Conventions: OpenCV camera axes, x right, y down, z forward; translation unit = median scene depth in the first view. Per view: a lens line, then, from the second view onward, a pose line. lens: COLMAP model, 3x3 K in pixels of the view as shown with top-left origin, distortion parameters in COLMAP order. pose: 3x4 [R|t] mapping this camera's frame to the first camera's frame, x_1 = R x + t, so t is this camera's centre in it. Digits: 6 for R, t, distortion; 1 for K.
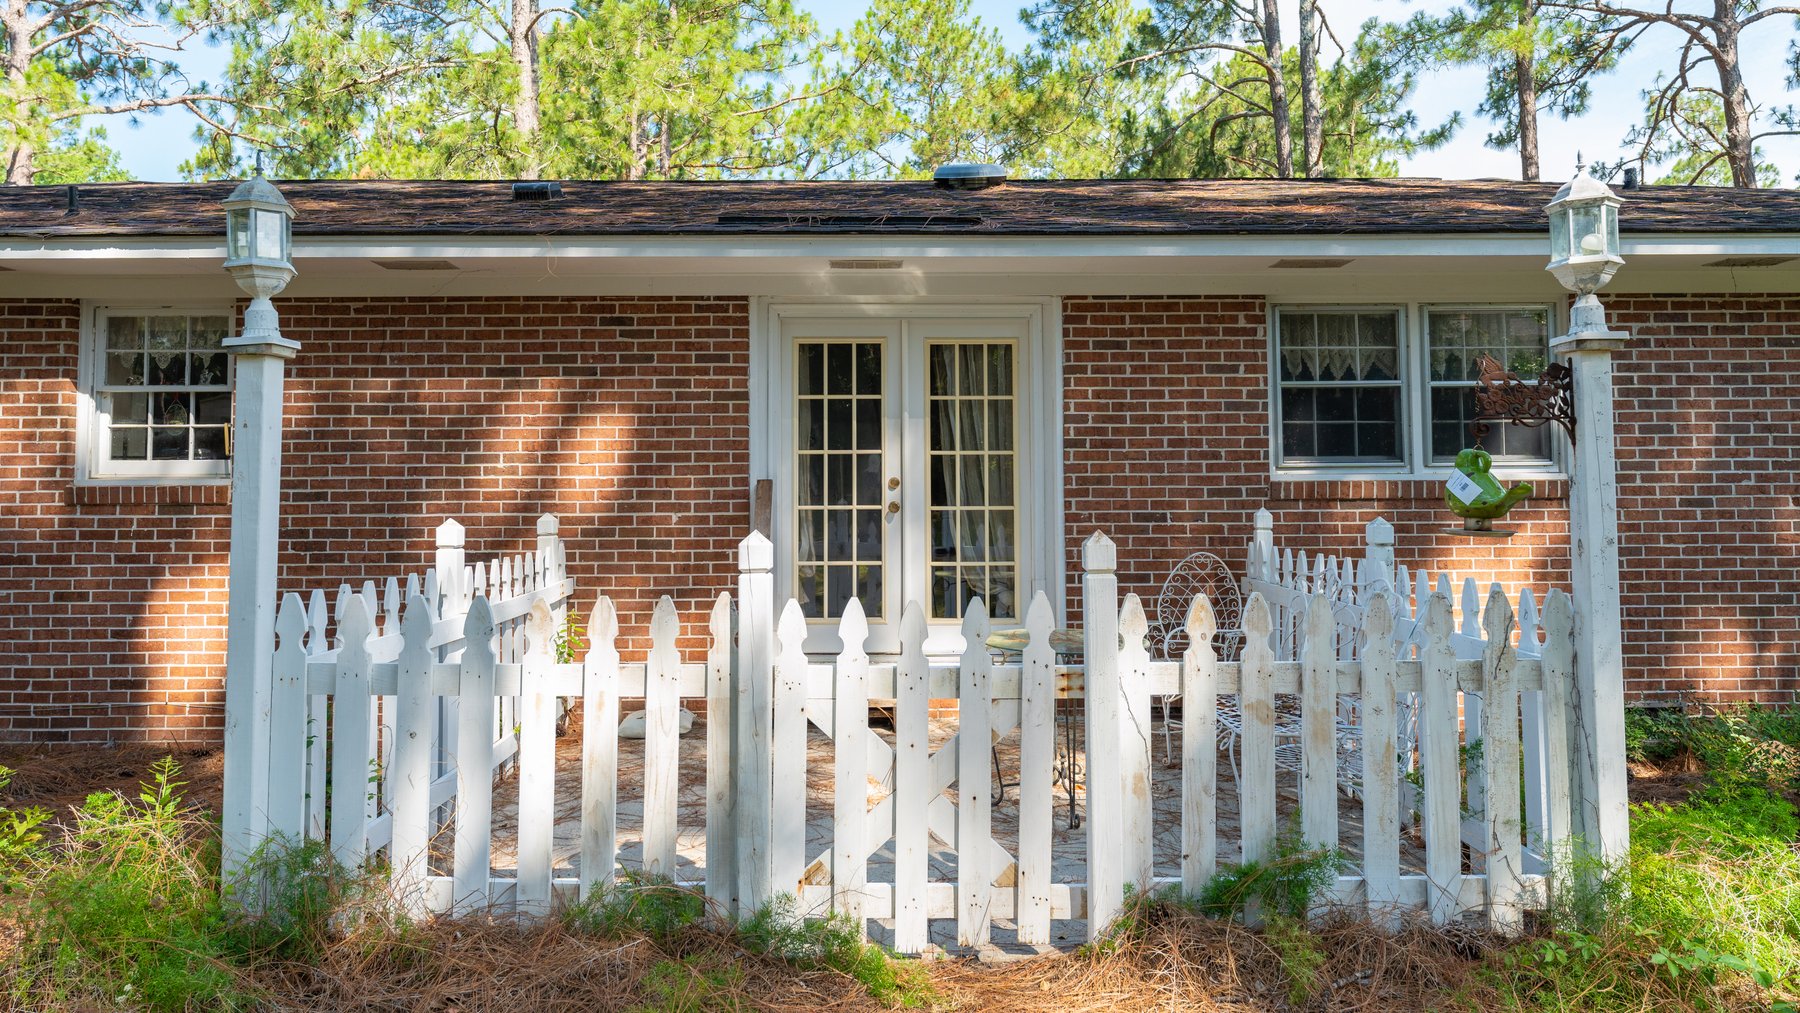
lens RADIAL K [[1109.9, 0, 898.8], [0, 1109.9, 434.7], [0, 0, 1]] dist [-0.003815, 0.002056]
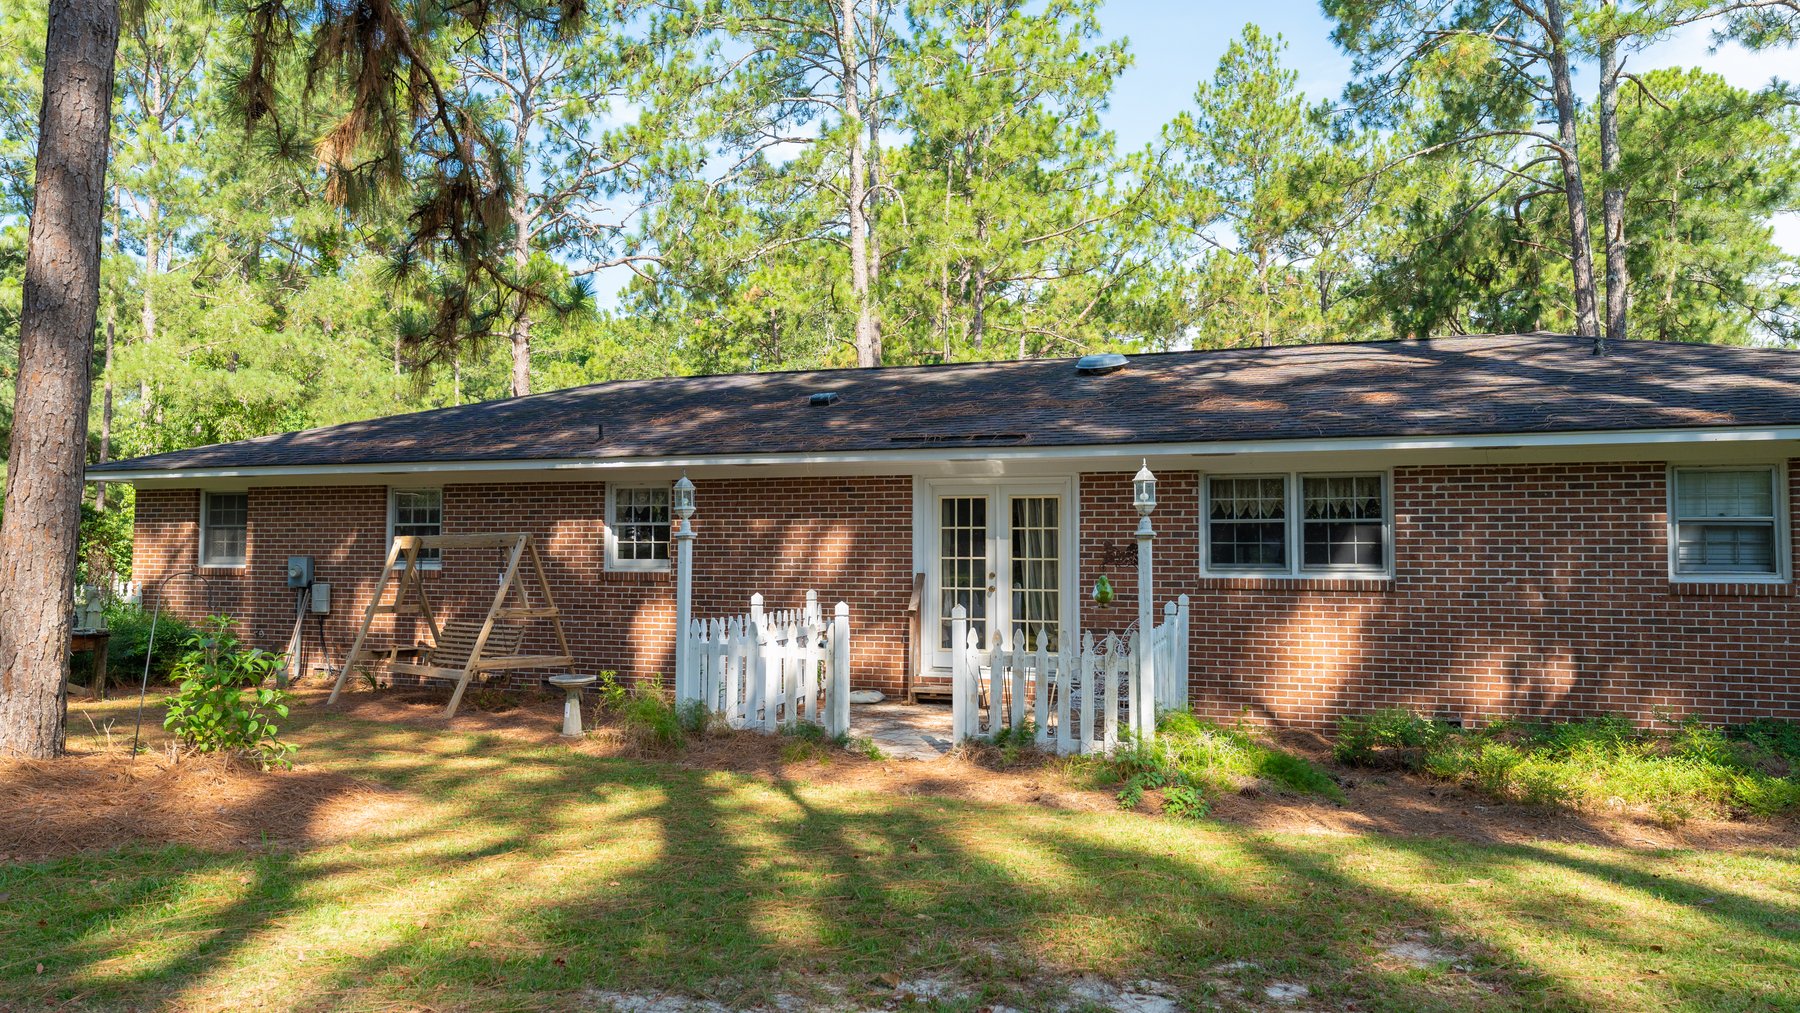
lens RADIAL K [[1140.8, 0, 891.1], [0, 1140.8, 496.0], [0, 0, 1]] dist [-0.001427, -0.000471]
pose [[0.943872, -0.008096, -0.330213, 0.466443], [0.007959, 0.999967, -0.001766, -0.086082], [0.330217, -0.000961, 0.943905, -0.831573]]
